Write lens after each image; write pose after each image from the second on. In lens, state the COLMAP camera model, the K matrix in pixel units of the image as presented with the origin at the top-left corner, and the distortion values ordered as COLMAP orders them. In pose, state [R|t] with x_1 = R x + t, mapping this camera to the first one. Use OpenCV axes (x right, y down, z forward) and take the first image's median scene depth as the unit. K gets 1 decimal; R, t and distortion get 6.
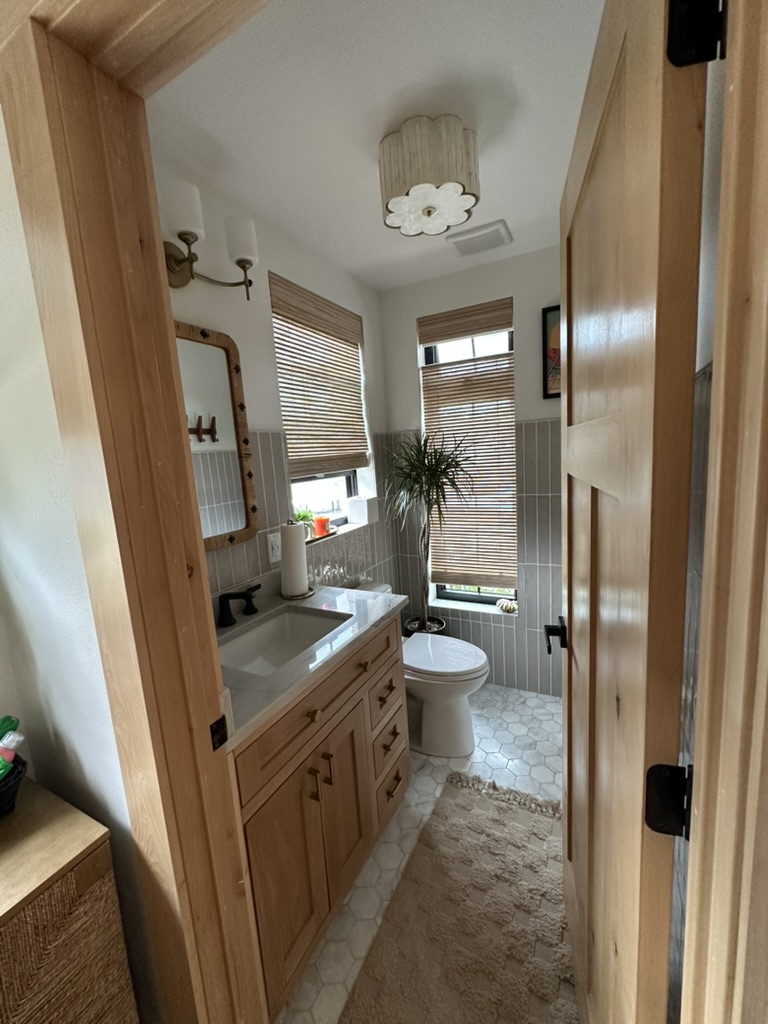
lens RADIAL K [[408.5, 0, 386.1], [0, 408.5, 512.1], [0, 0, 1]] dist [-0.005941, 0.001043]
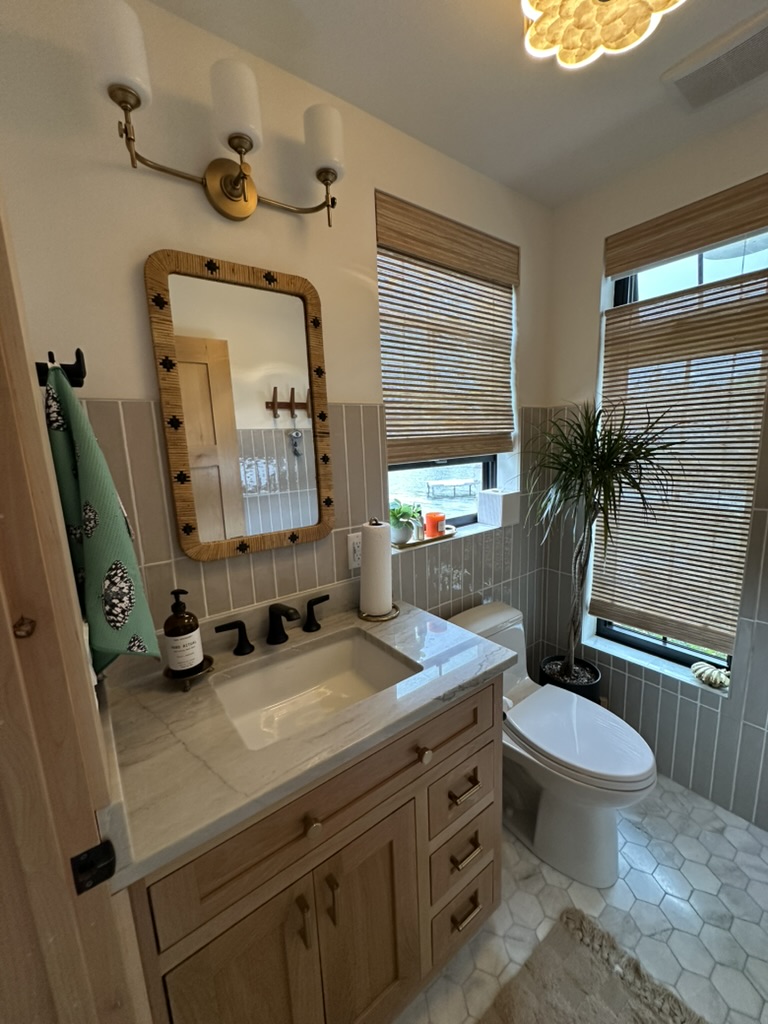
lens RADIAL K [[408.5, 0, 387.2], [0, 408.5, 512.5], [0, 0, 1]] dist [-0.005941, 0.001043]
pose [[0.904070, 0.102243, -0.414974, 0.097150], [-0.079721, 0.994265, 0.071290, -0.044689], [0.419883, -0.031369, 0.907036, 0.270554]]
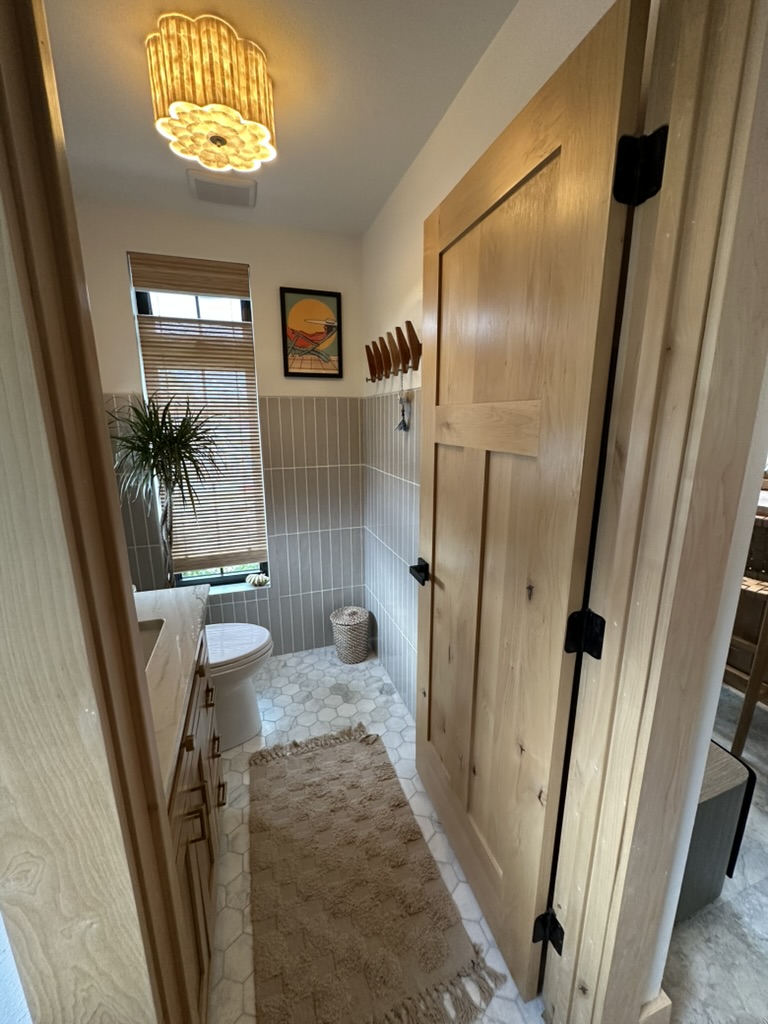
lens RADIAL K [[408.5, 0, 384.5], [0, 408.5, 512.1], [0, 0, 1]] dist [-0.005941, 0.001043]
pose [[0.689817, -0.098577, 0.717241, -0.258706], [0.062078, 0.995092, 0.077061, 0.005403], [-0.721318, -0.008634, 0.692551, 0.100681]]
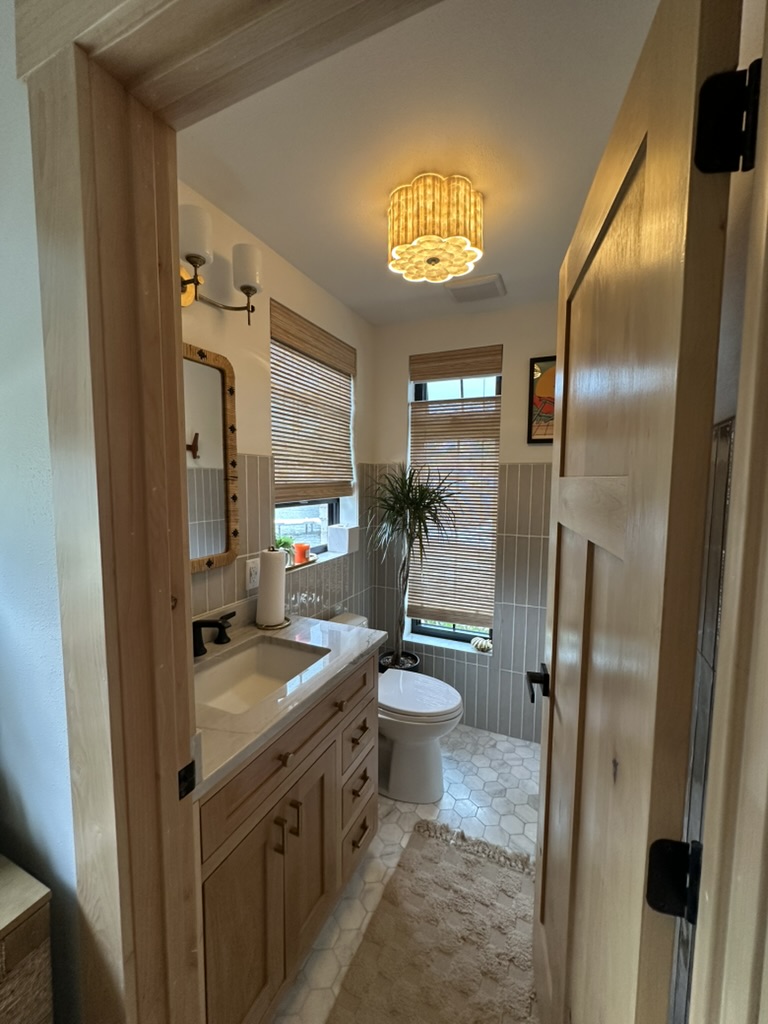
lens RADIAL K [[408.5, 0, 385.9], [0, 408.5, 512.3], [0, 0, 1]] dist [-0.005941, 0.001043]
pose [[0.995744, 0.069046, 0.061051, -0.025479], [-0.064925, 0.995632, -0.067089, -0.012607], [-0.065417, 0.062840, 0.995877, 0.005936]]
